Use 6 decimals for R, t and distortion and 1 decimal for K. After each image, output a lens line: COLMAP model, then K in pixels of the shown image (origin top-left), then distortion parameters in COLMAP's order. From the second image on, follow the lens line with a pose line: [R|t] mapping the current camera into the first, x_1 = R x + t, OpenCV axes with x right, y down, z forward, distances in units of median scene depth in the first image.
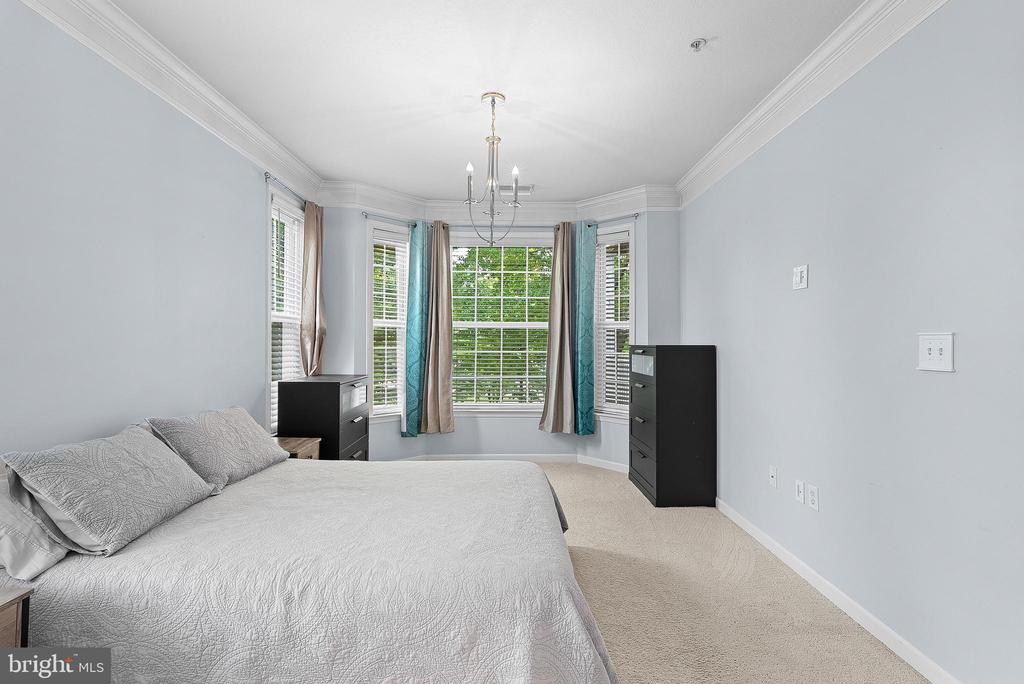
lens RADIAL K [[478.1, 0, 516.1], [0, 478.1, 341.1], [0, 0, 1]] dist [-0.000798, 0.002534]
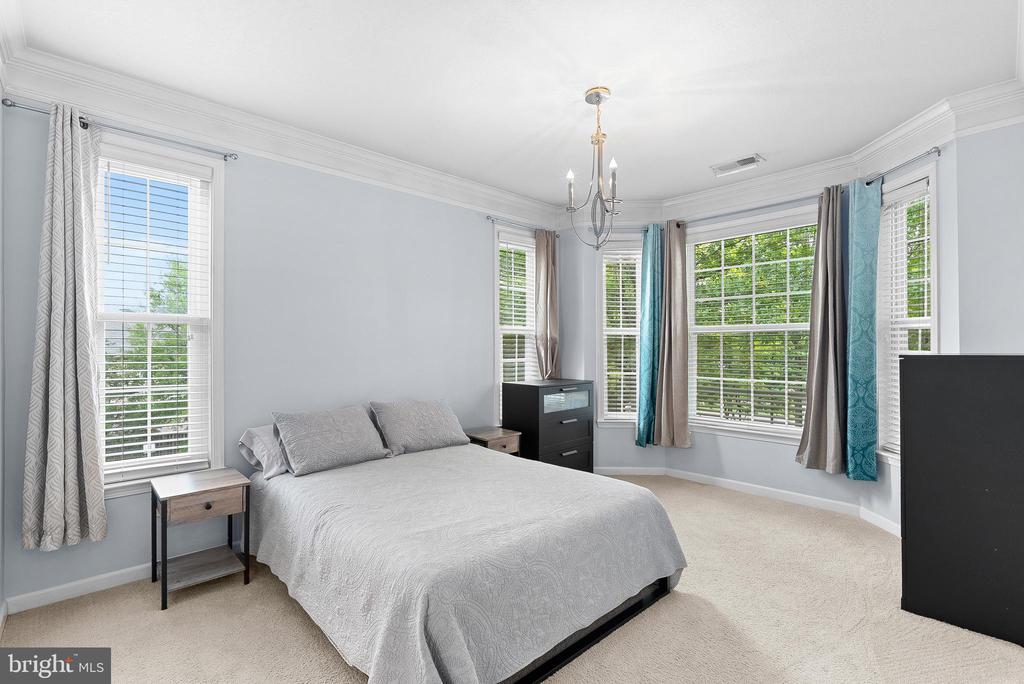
lens RADIAL K [[478.1, 0, 519.3], [0, 478.1, 344.8], [0, 0, 1]] dist [-0.000798, 0.002534]
pose [[0.671933, -0.008994, -0.740557, 0.334878], [0.007247, 0.999958, -0.005569, -0.003941], [0.740576, -0.001625, 0.671971, 0.151850]]
